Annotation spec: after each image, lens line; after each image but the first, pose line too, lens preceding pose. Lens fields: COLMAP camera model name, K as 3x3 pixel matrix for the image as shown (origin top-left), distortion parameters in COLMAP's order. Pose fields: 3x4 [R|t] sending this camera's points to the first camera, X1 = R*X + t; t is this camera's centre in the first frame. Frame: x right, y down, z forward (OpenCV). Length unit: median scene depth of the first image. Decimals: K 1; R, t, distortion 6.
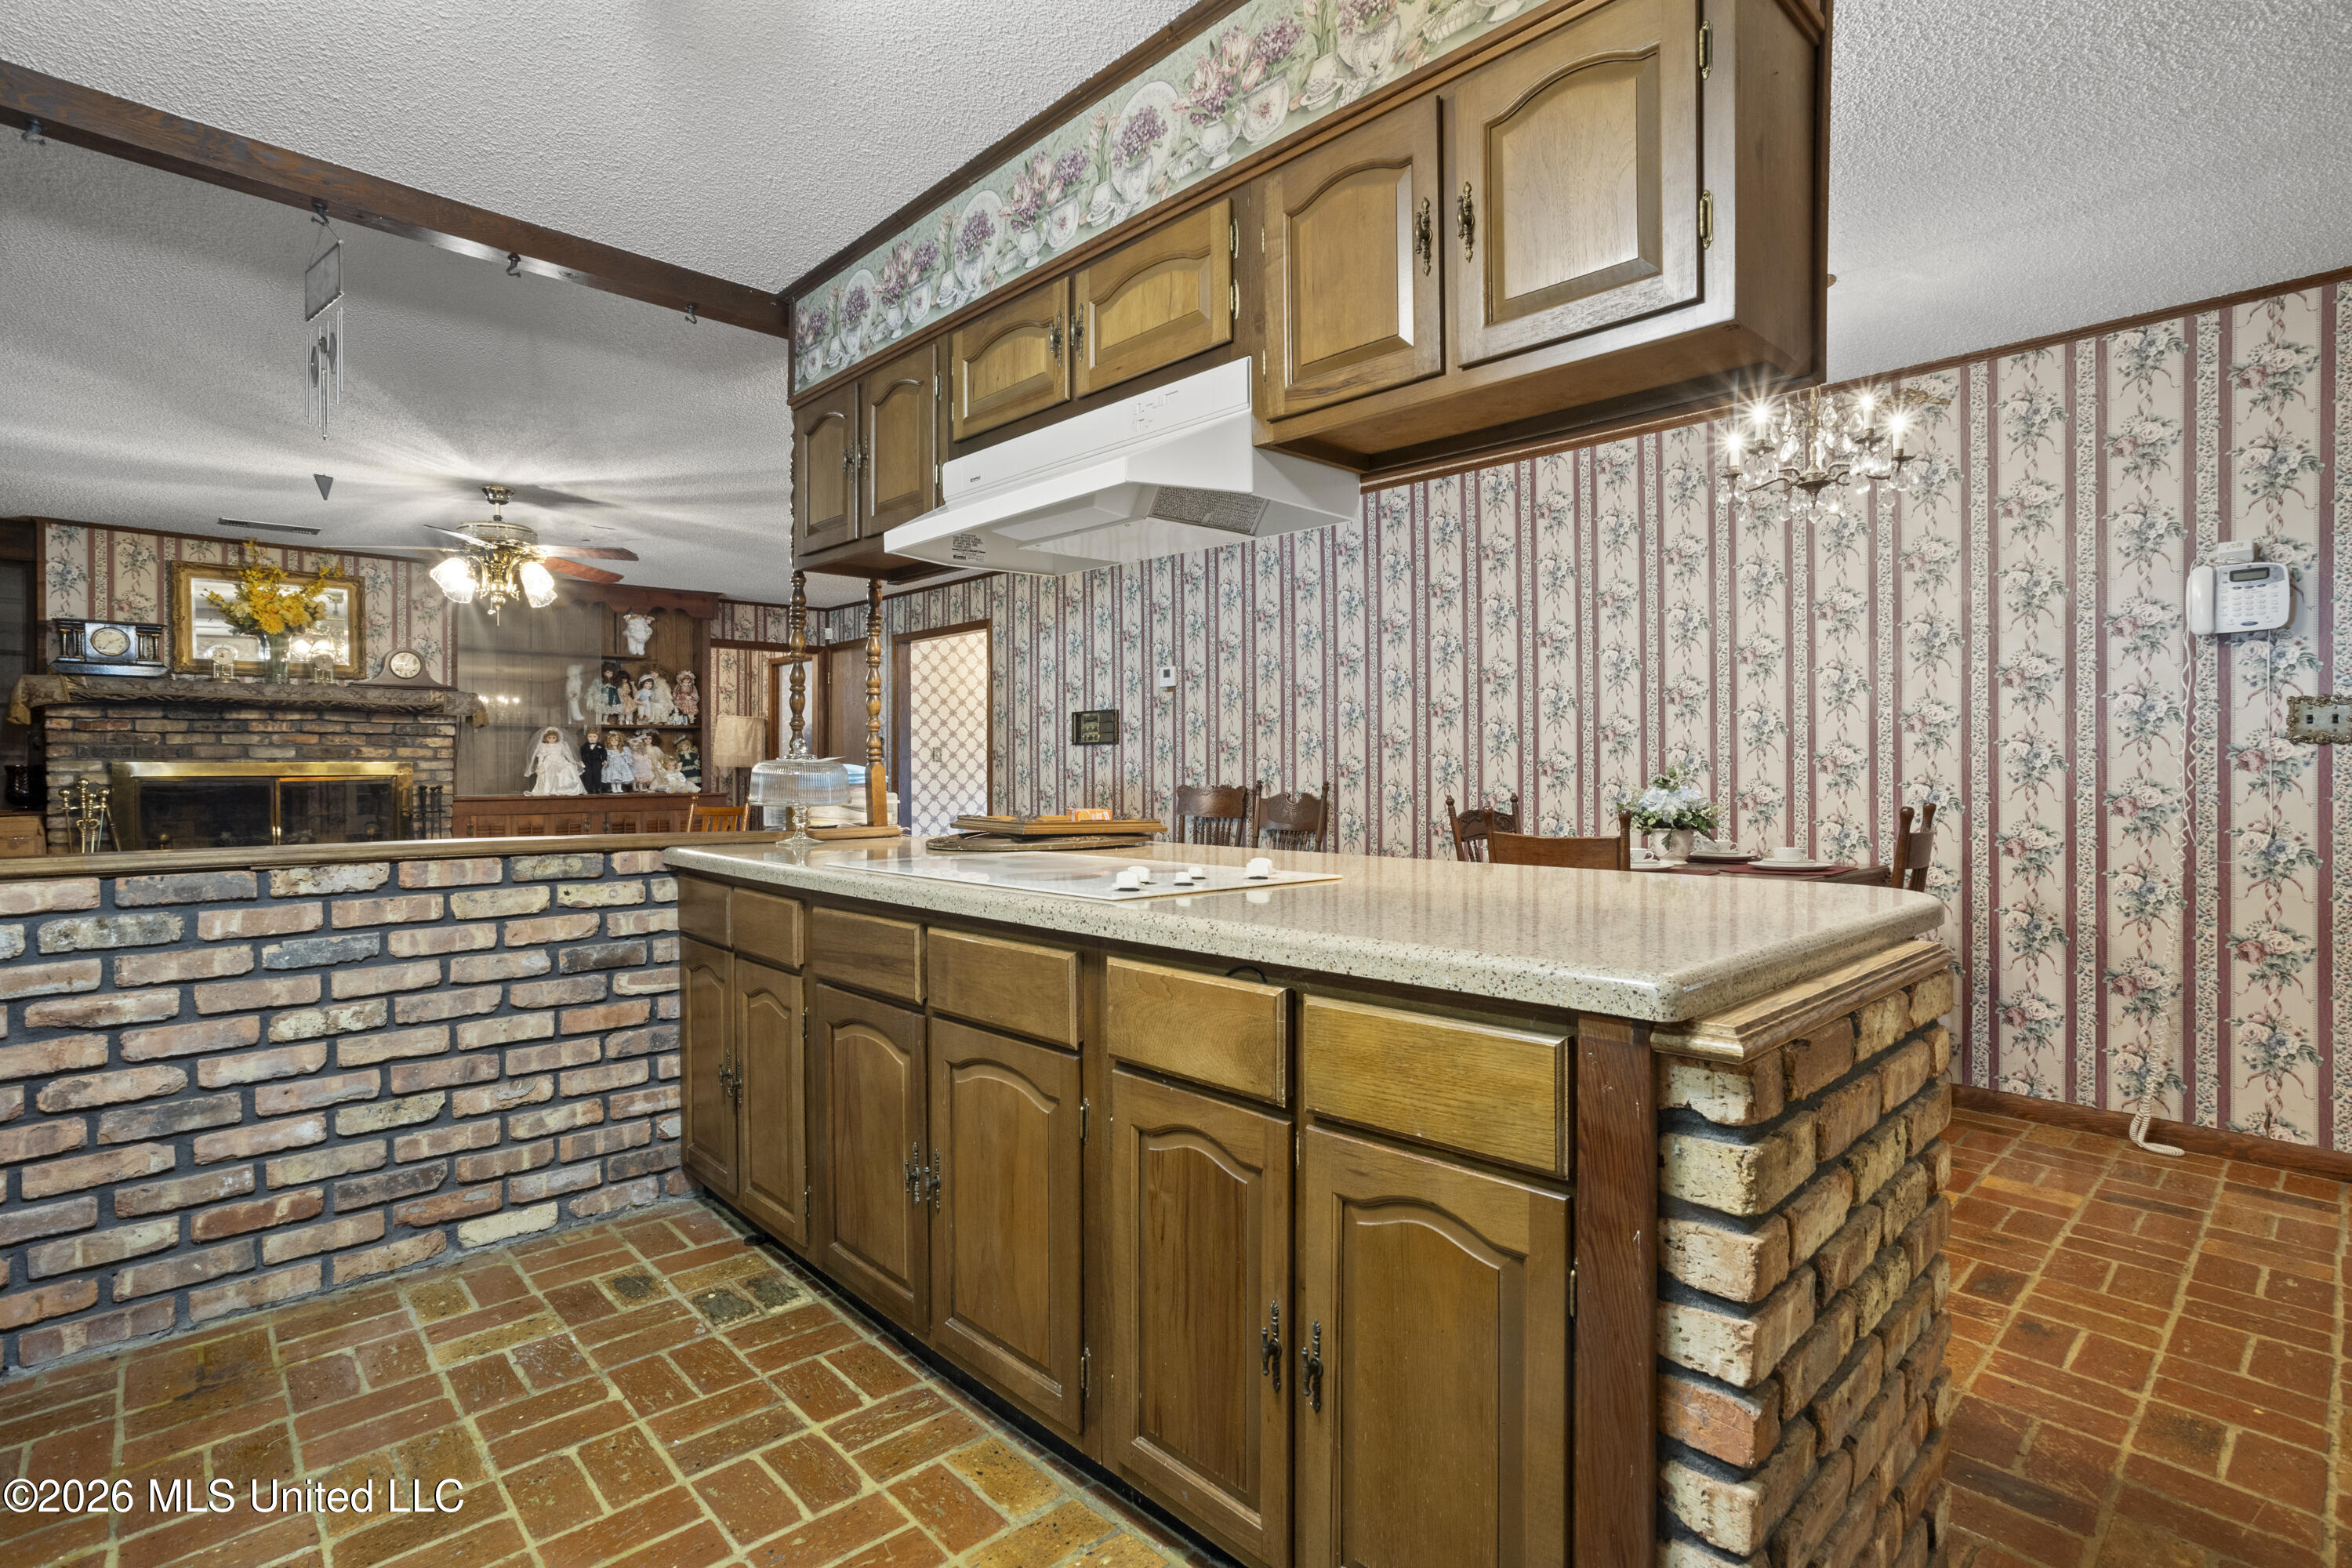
lens RADIAL K [[1133.0, 0, 1174.8], [0, 1133.0, 777.4], [0, 0, 1]] dist [-0.017838, 0.007620]
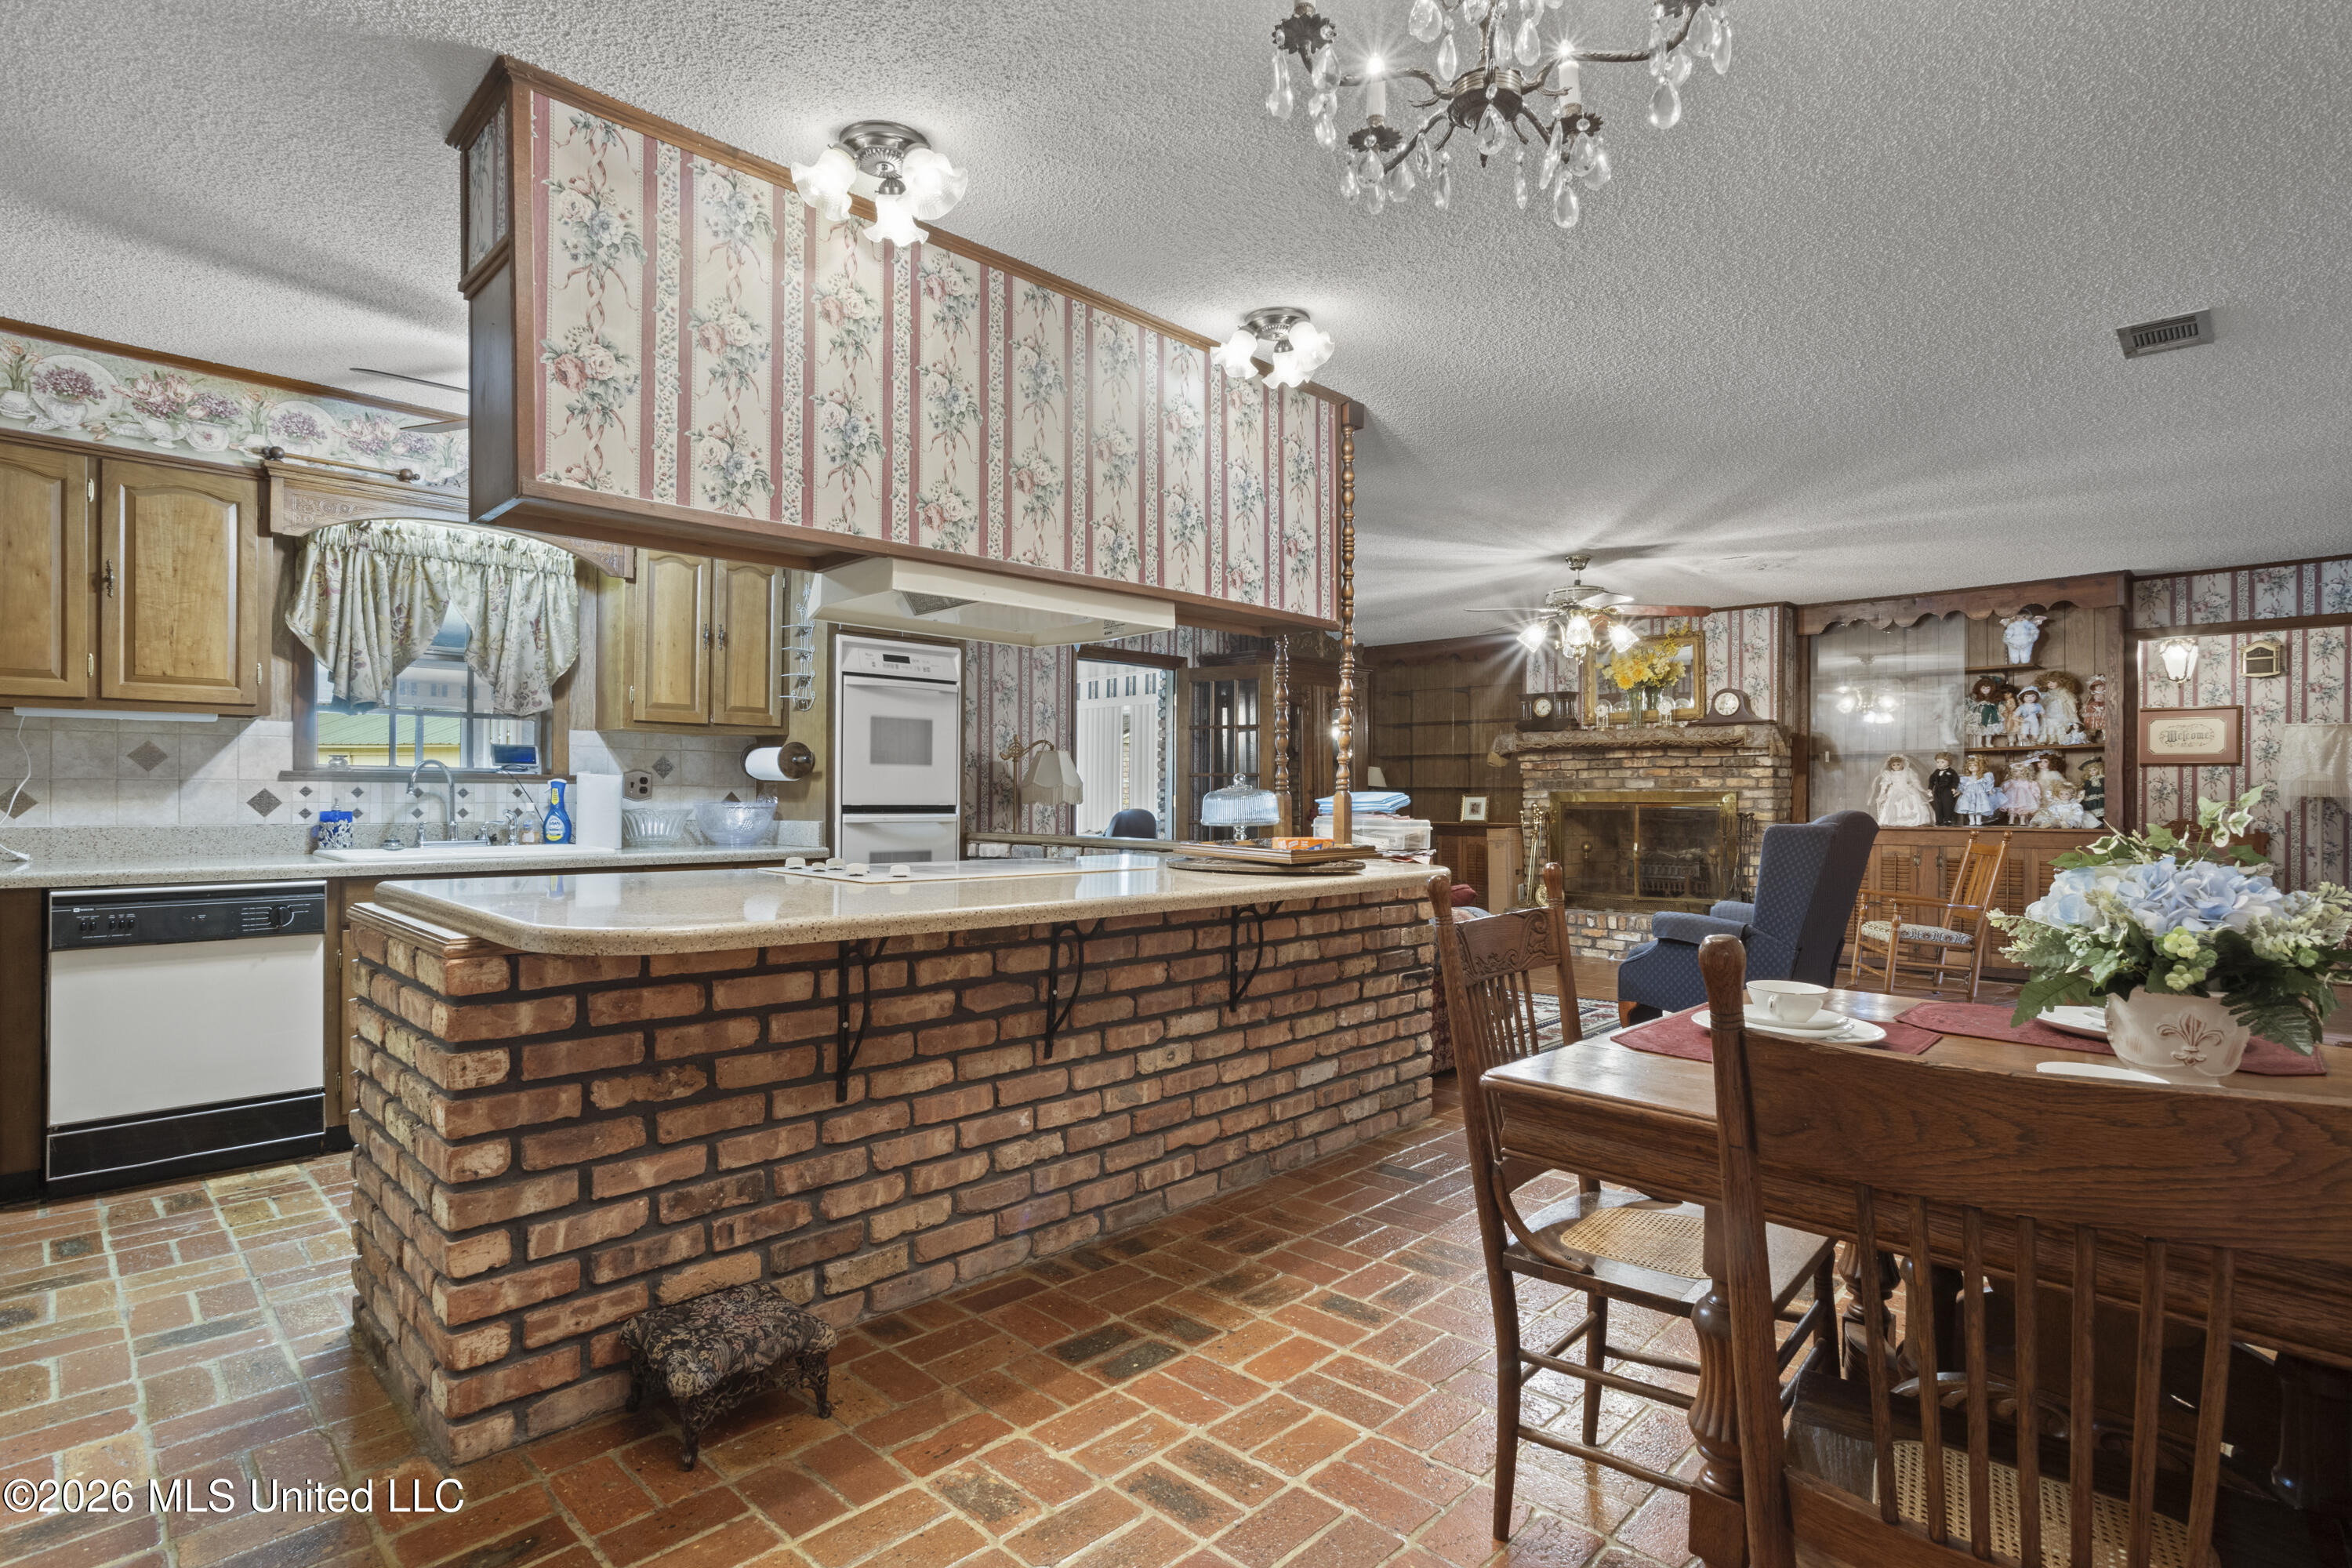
lens RADIAL K [[1196.5, 0, 1178.8], [0, 1196.5, 795.8], [0, 0, 1]] dist [-0.001581, 0.001249]
pose [[0.066924, -0.000138, -0.997758, 0.464090], [-0.012020, 0.999927, -0.000945, -0.001171], [0.997686, 0.012056, 0.066918, 0.380388]]
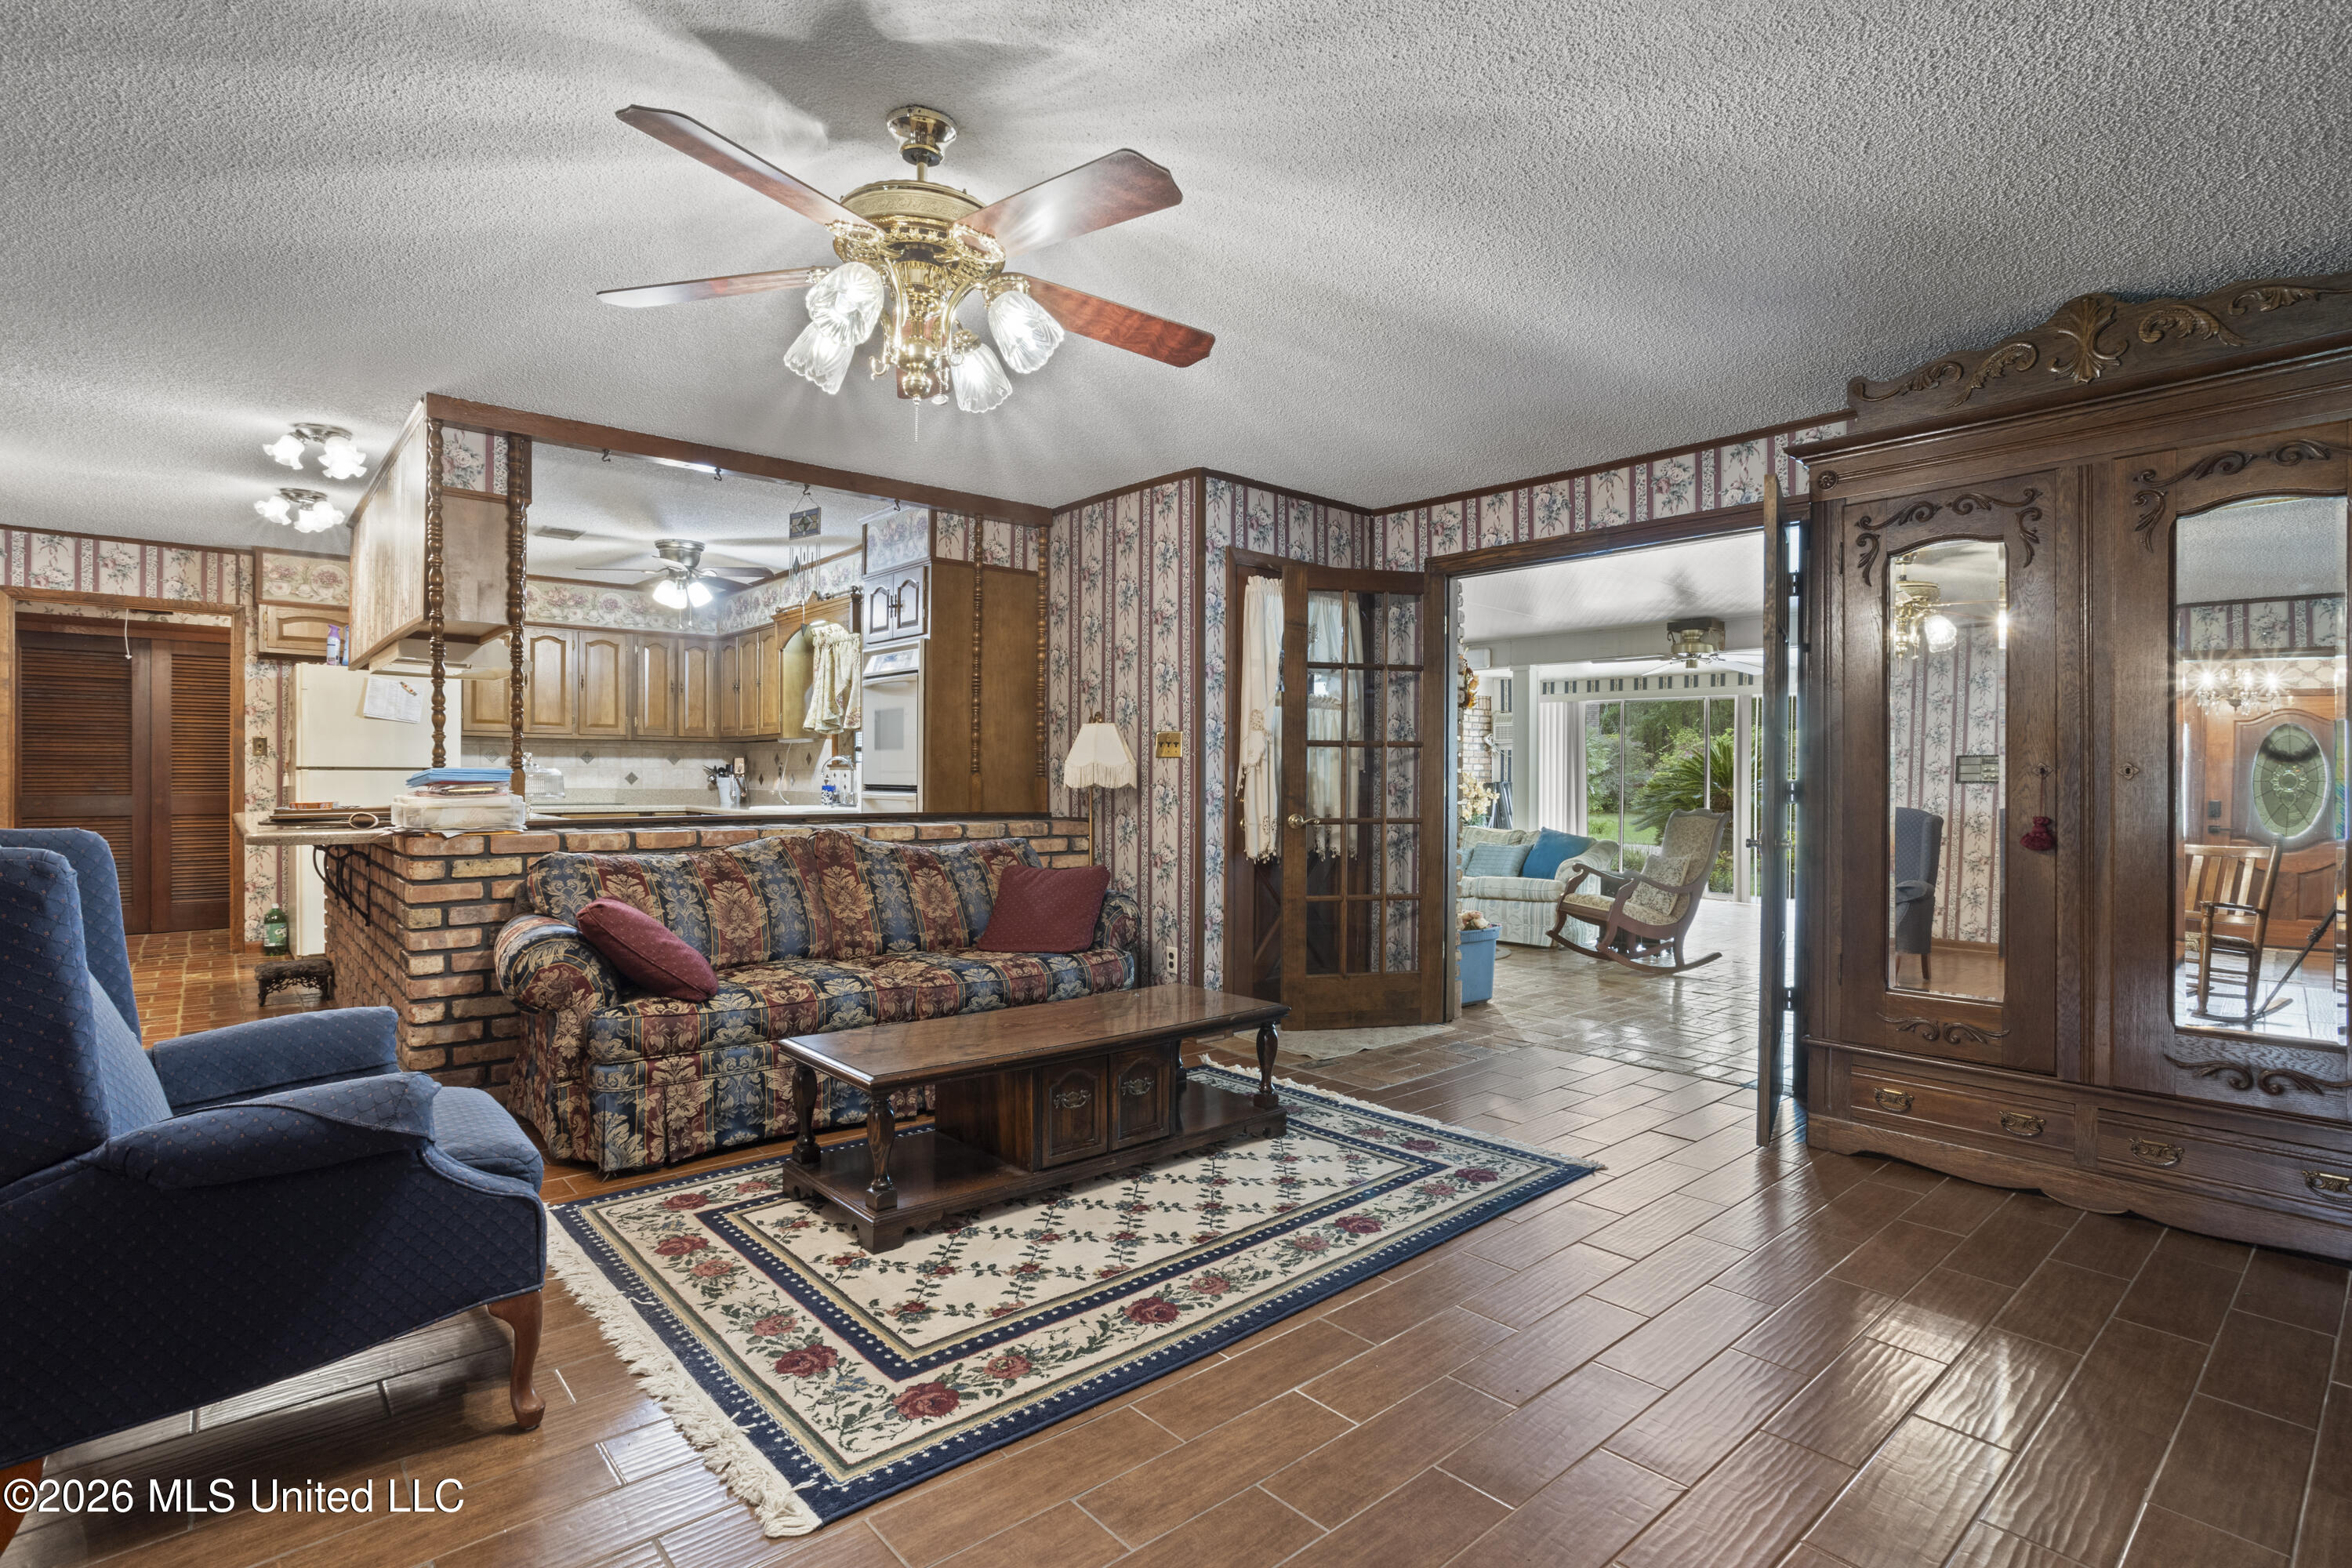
lens RADIAL K [[1133.0, 0, 1165.6], [0, 1133.0, 783.6], [0, 0, 1]] dist [-0.017838, 0.007620]
pose [[-0.999359, -0.006800, 0.035151, -0.538936], [-0.006301, 0.999878, 0.014286, -0.007684], [-0.035244, 0.014056, -0.999280, 1.081537]]
